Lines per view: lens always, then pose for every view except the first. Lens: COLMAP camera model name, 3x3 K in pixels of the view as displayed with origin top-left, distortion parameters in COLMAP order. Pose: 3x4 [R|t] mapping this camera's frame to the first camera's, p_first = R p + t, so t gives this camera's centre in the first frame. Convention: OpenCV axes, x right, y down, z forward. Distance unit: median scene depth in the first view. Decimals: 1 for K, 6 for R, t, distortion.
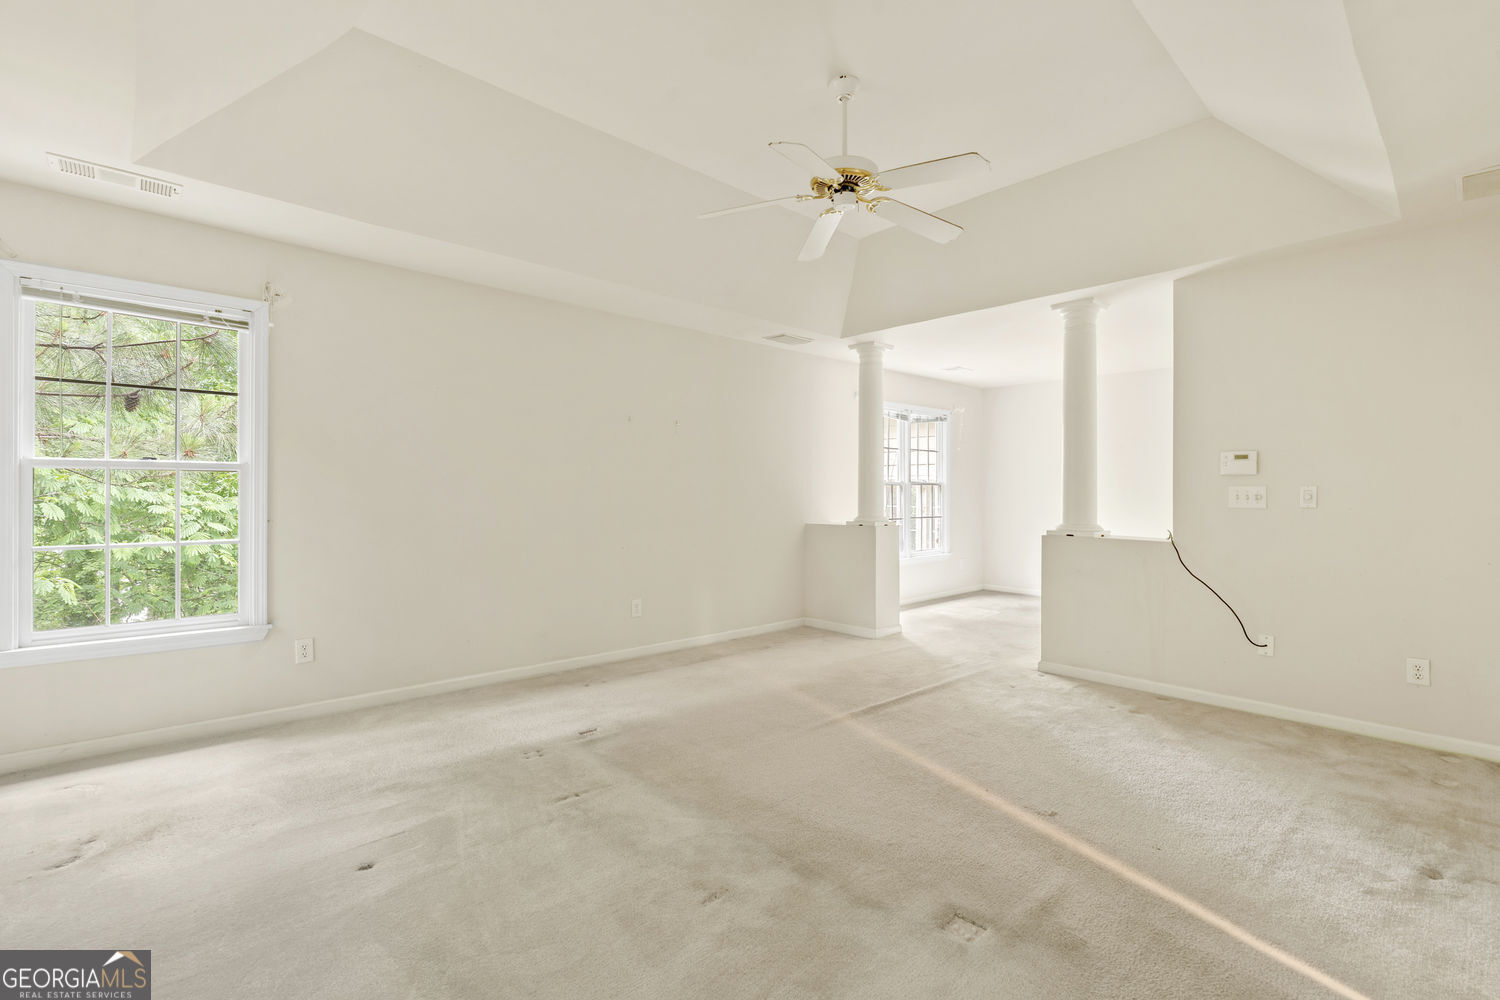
lens RADIAL K [[679.7, 0, 748.4], [0, 679.7, 493.8], [0, 0, 1]] dist [0.005447, 0.000526]
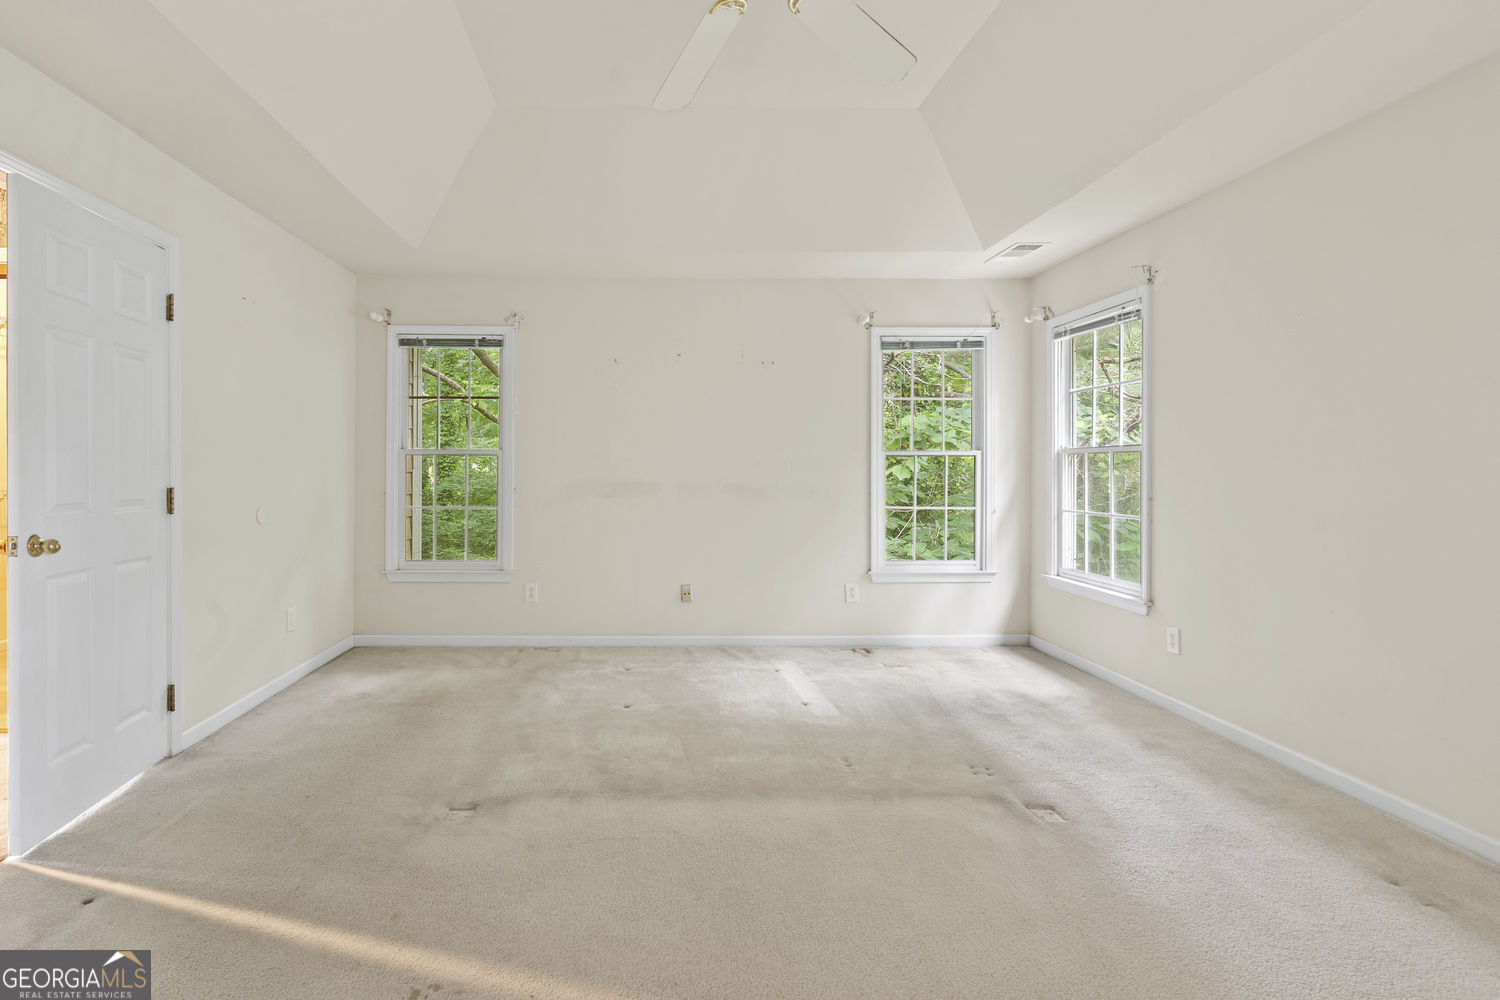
lens RADIAL K [[718.6, 0, 649.5], [0, 718.6, 475.9], [0, 0, 1]] dist [-0.003010, 0.000412]
pose [[-0.674629, 0.004450, -0.738144, 0.592731], [-0.005730, 0.999920, 0.011266, -0.002864], [0.738135, 0.011830, -0.674549, 1.193120]]
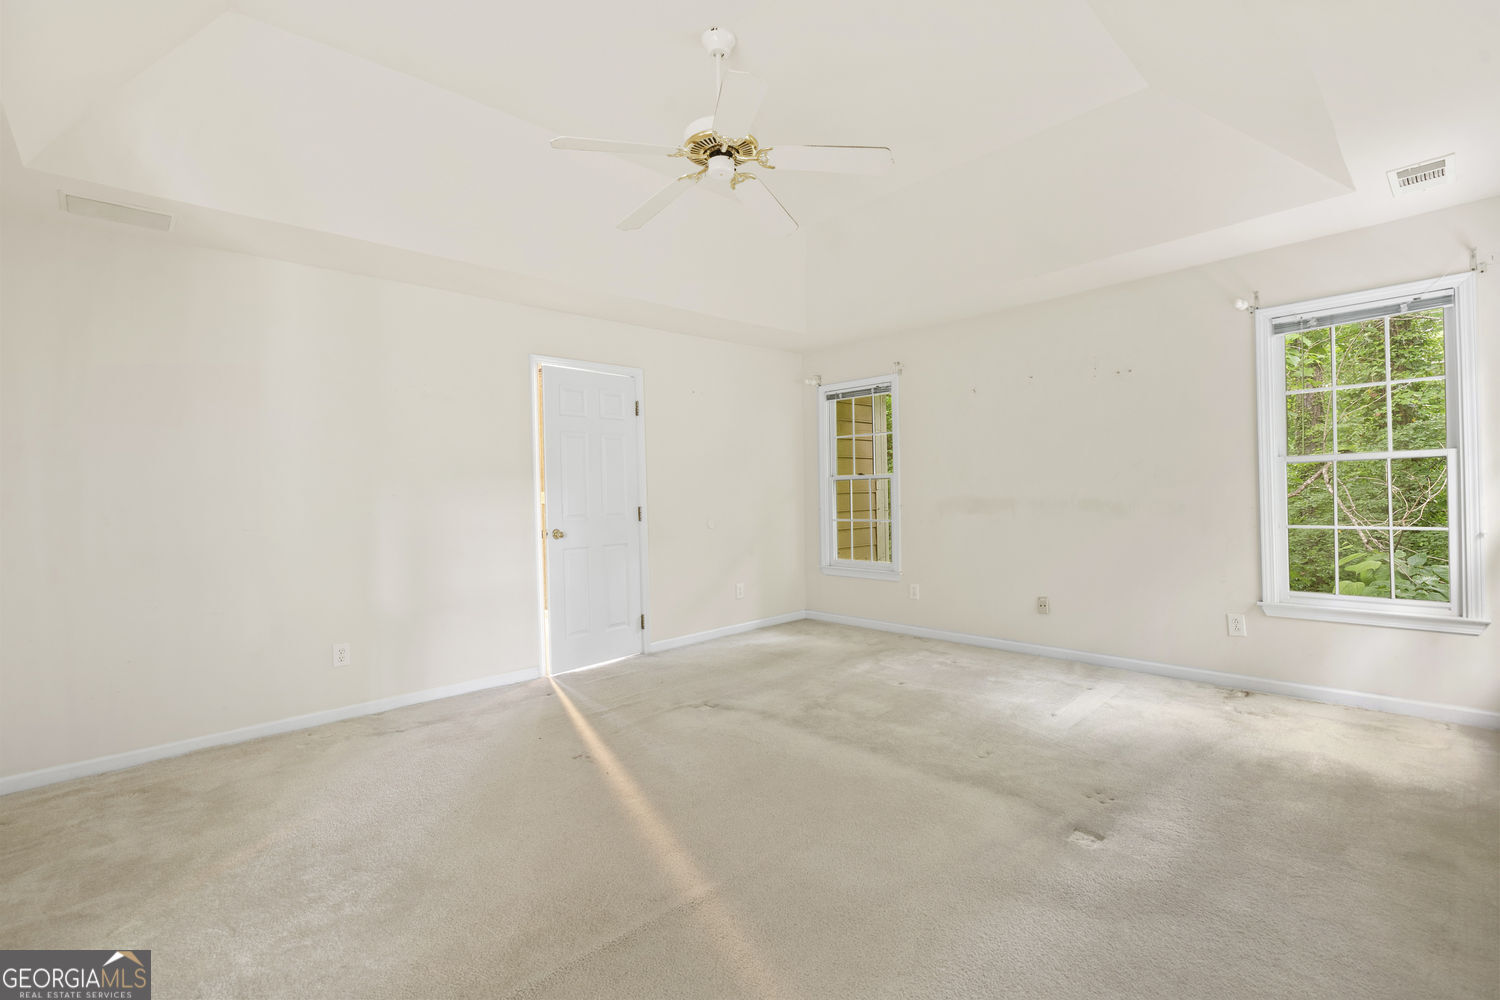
lens RADIAL K [[679.7, 0, 740.7], [0, 679.7, 493.7], [0, 0, 1]] dist [0.005447, 0.000526]
pose [[-0.999639, 0.025318, 0.009028, 0.099789], [0.025375, 0.999658, 0.006308, -0.008722], [-0.008865, 0.006535, -0.999939, 1.691249]]
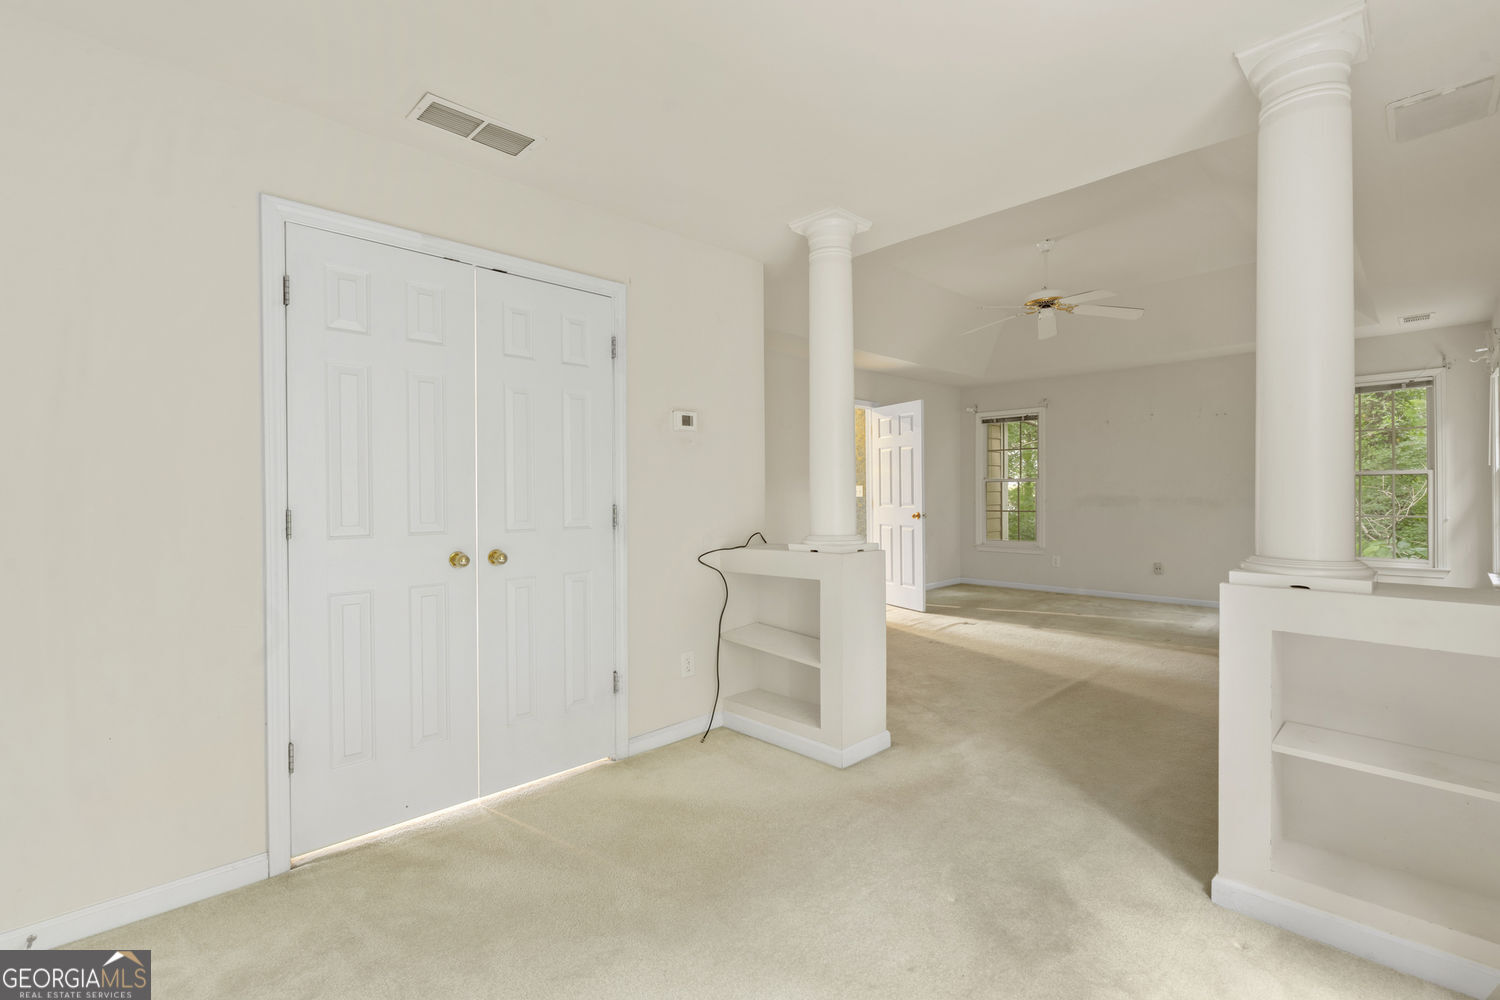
lens RADIAL K [[679.7, 0, 744.2], [0, 679.7, 493.4], [0, 0, 1]] dist [0.005447, 0.000526]
pose [[-0.999861, 0.009965, -0.013381, 0.785119], [0.009865, 0.999923, 0.007524, -0.012563], [0.013455, 0.007391, -0.999882, 2.347173]]
